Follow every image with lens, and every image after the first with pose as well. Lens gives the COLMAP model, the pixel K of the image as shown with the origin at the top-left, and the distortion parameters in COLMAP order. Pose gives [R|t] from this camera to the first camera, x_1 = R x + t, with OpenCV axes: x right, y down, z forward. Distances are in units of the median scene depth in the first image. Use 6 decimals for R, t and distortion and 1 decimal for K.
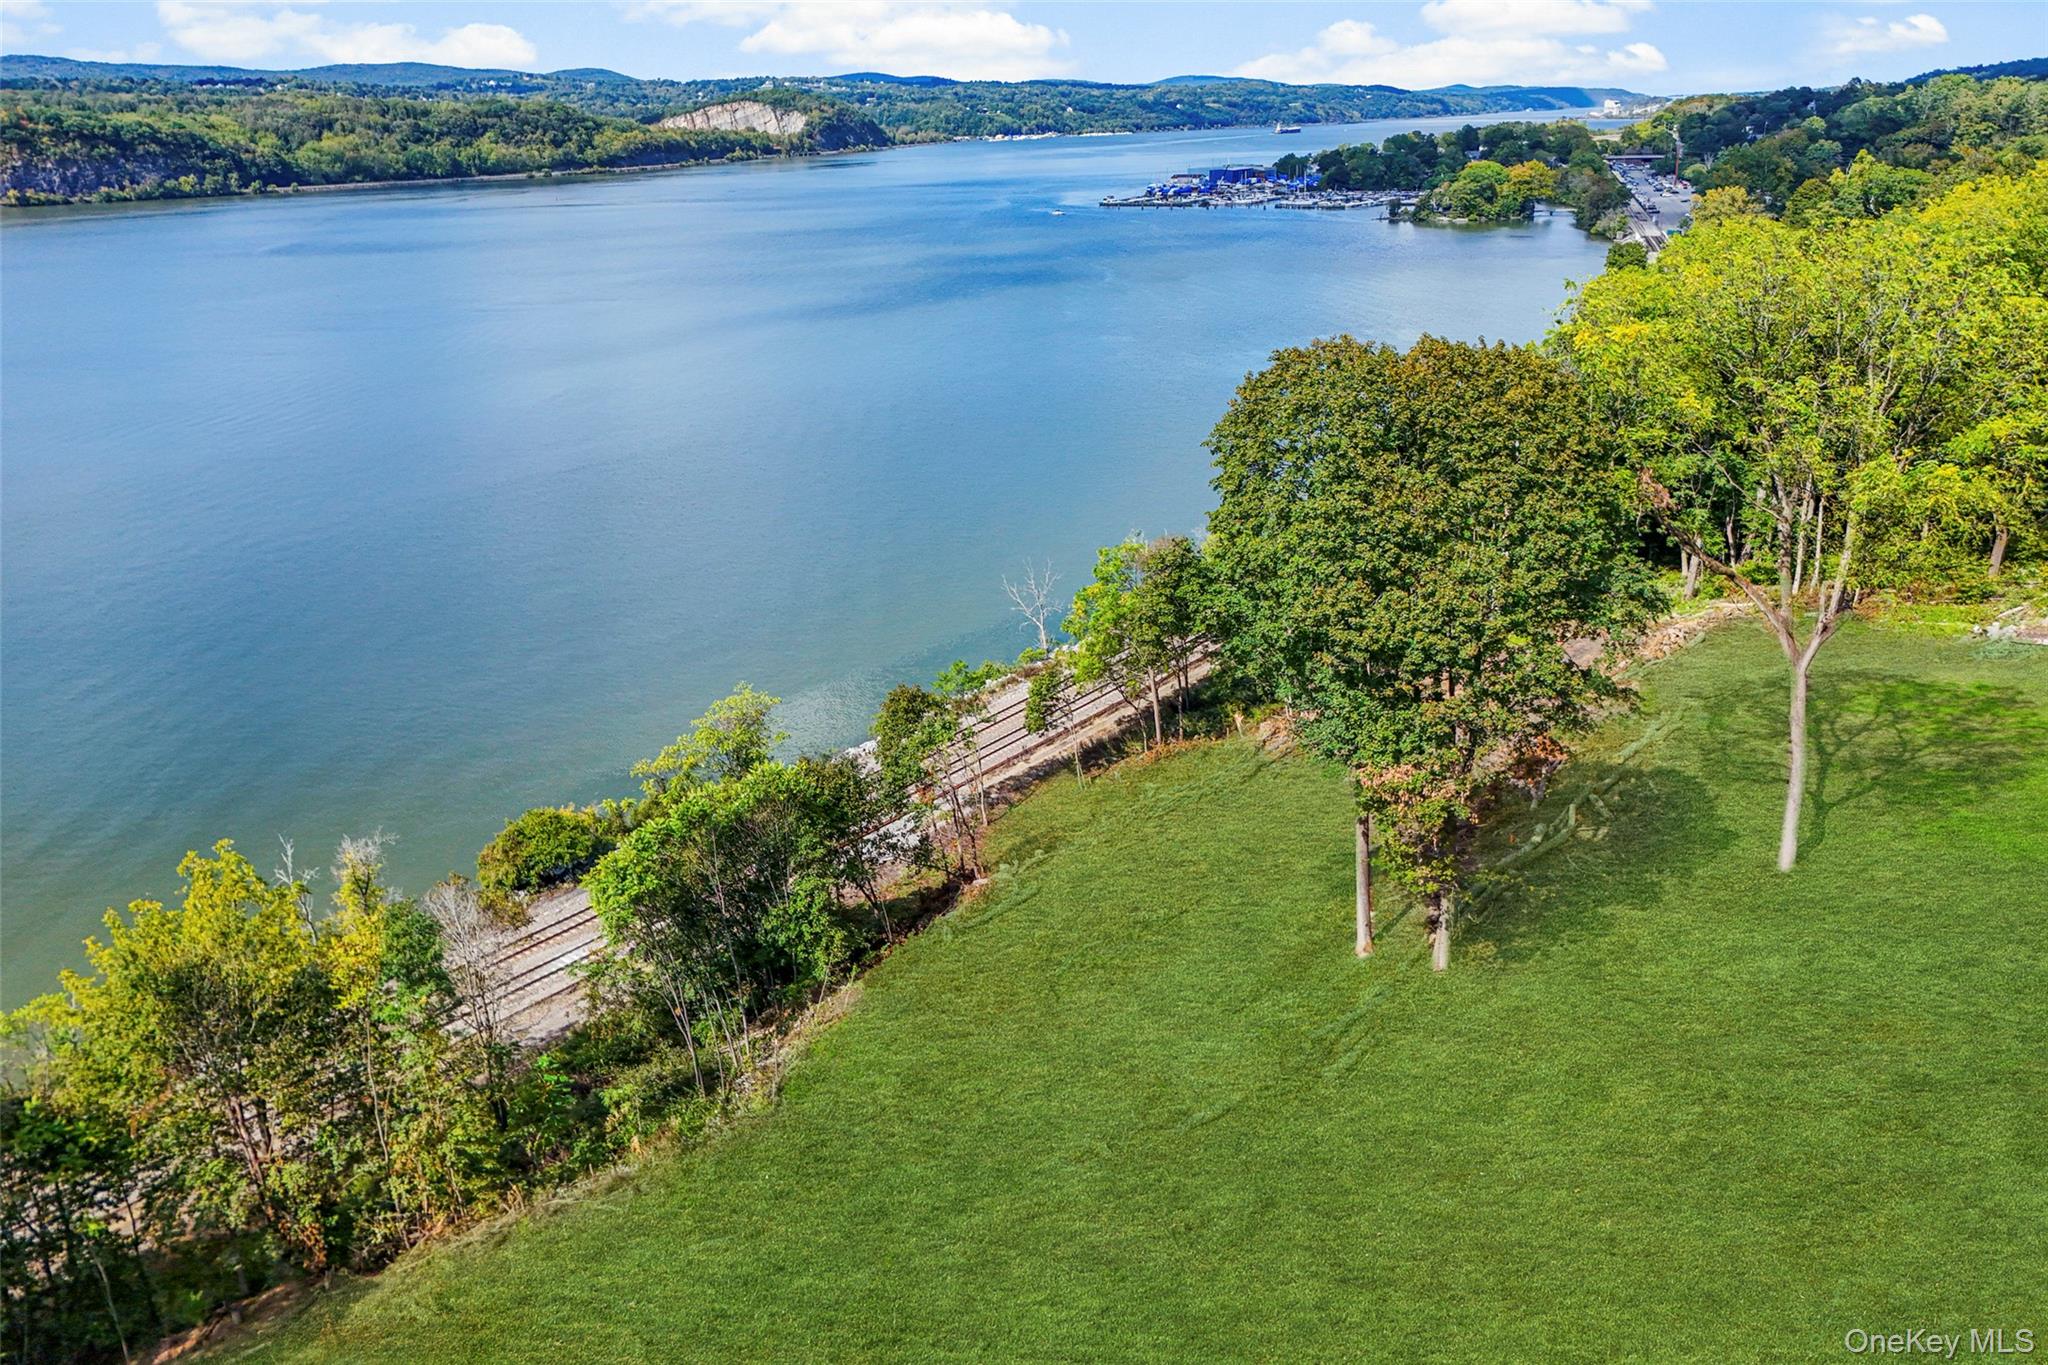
lens RADIAL K [[1544.4, 0, 1026.3], [0, 1544.4, 667.8], [0, 0, 1]] dist [0.031531, -0.017231]
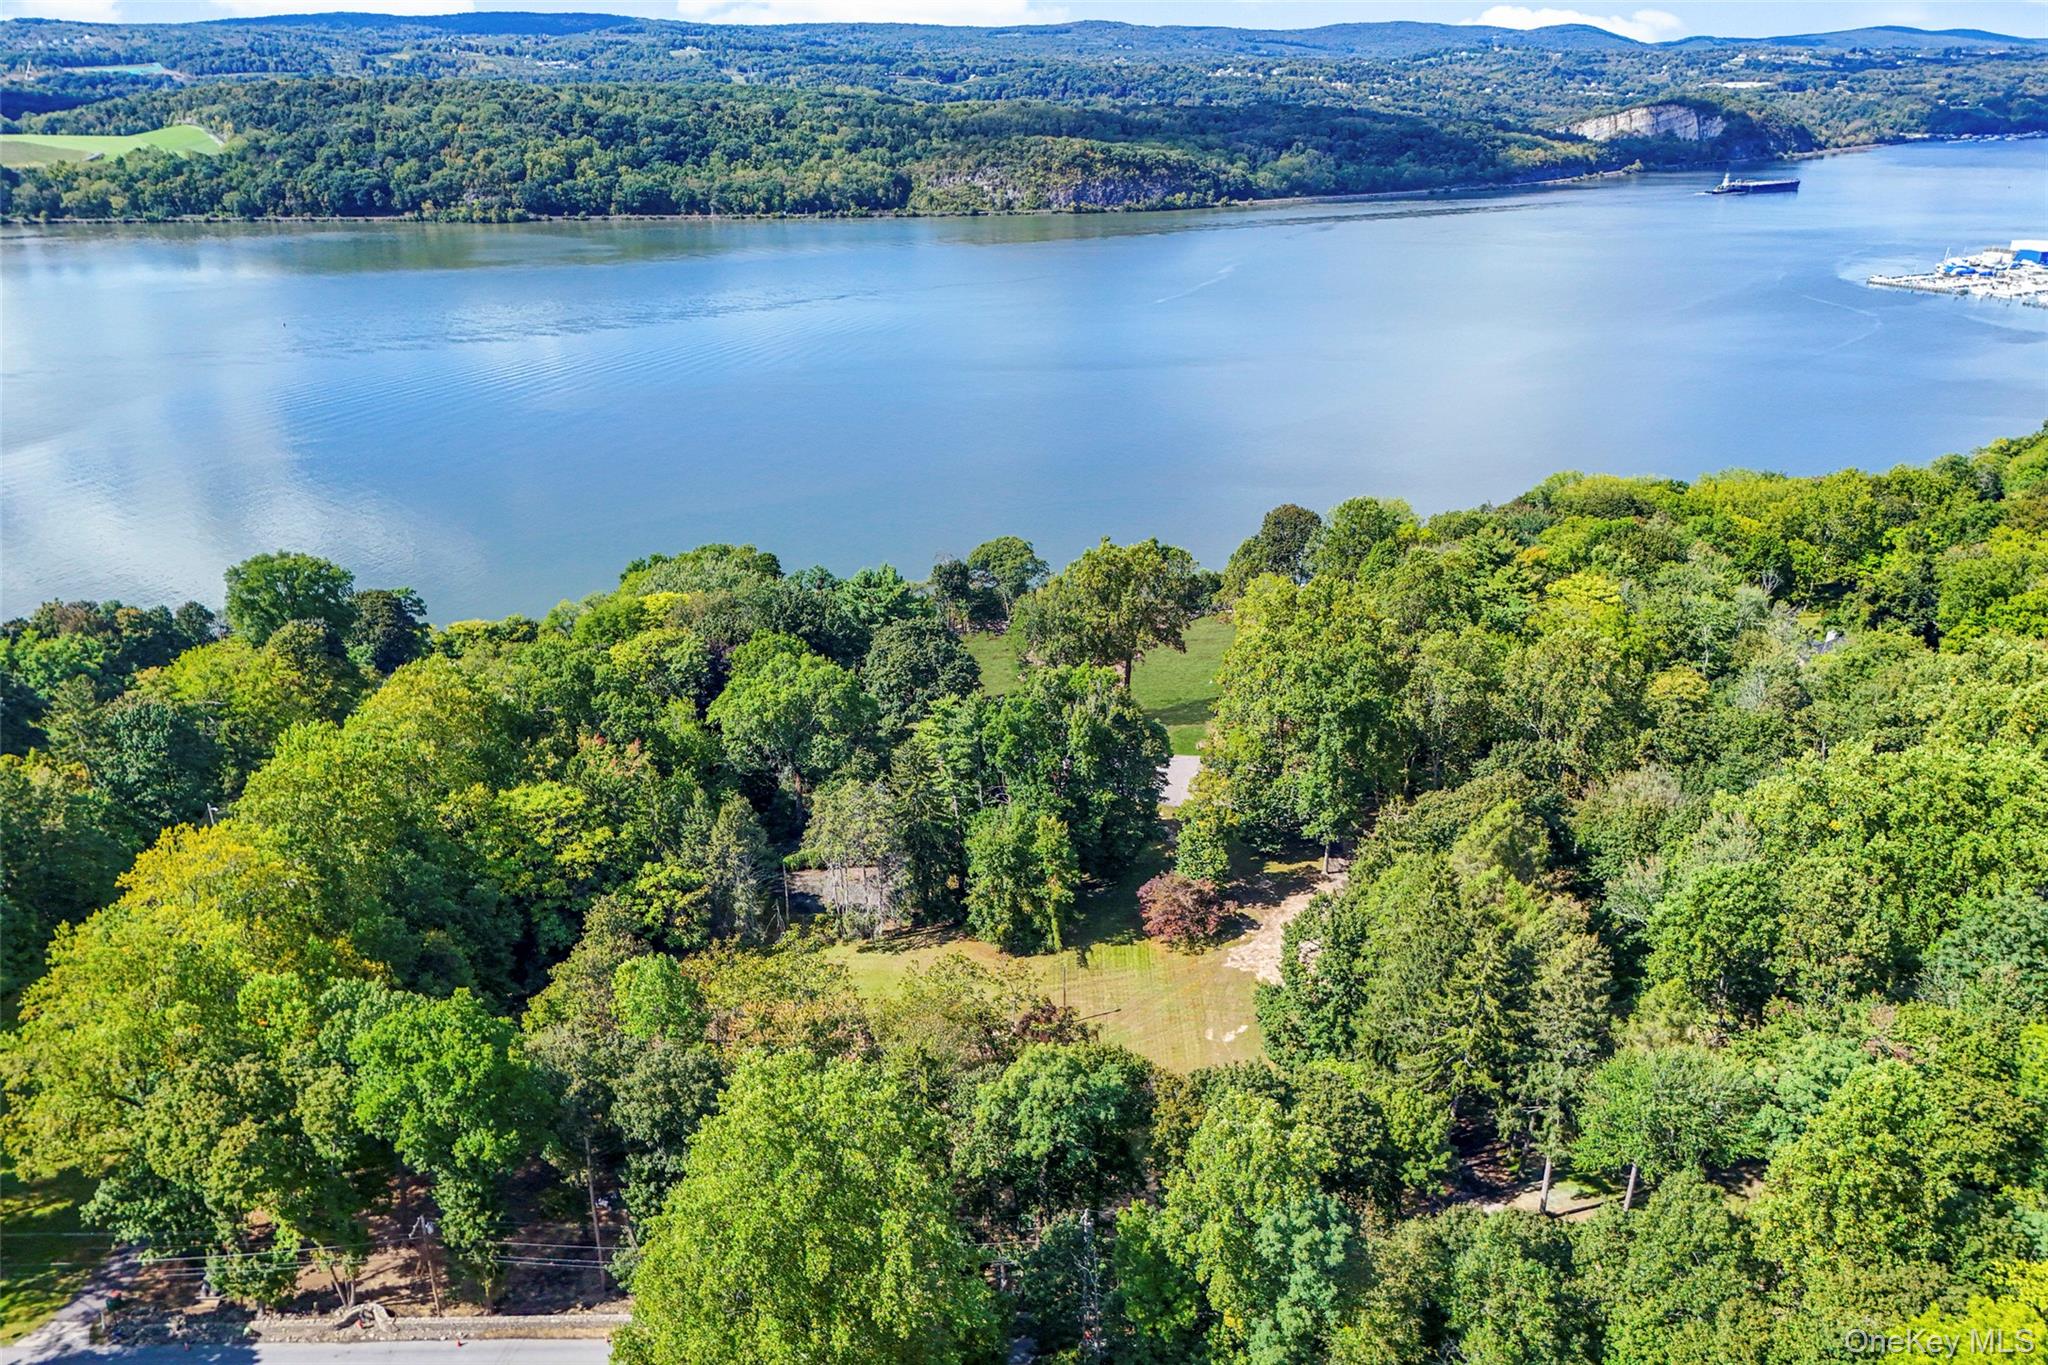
lens RADIAL K [[1524.6, 0, 1016.4], [0, 1524.6, 728.6], [0, 0, 1]] dist [0.052759, -0.046159]
pose [[0.834580, 0.236132, -0.497713, 0.124853], [-0.199528, 0.971701, 0.126432, 0.004948], [0.513483, -0.006210, 0.858077, -0.235779]]
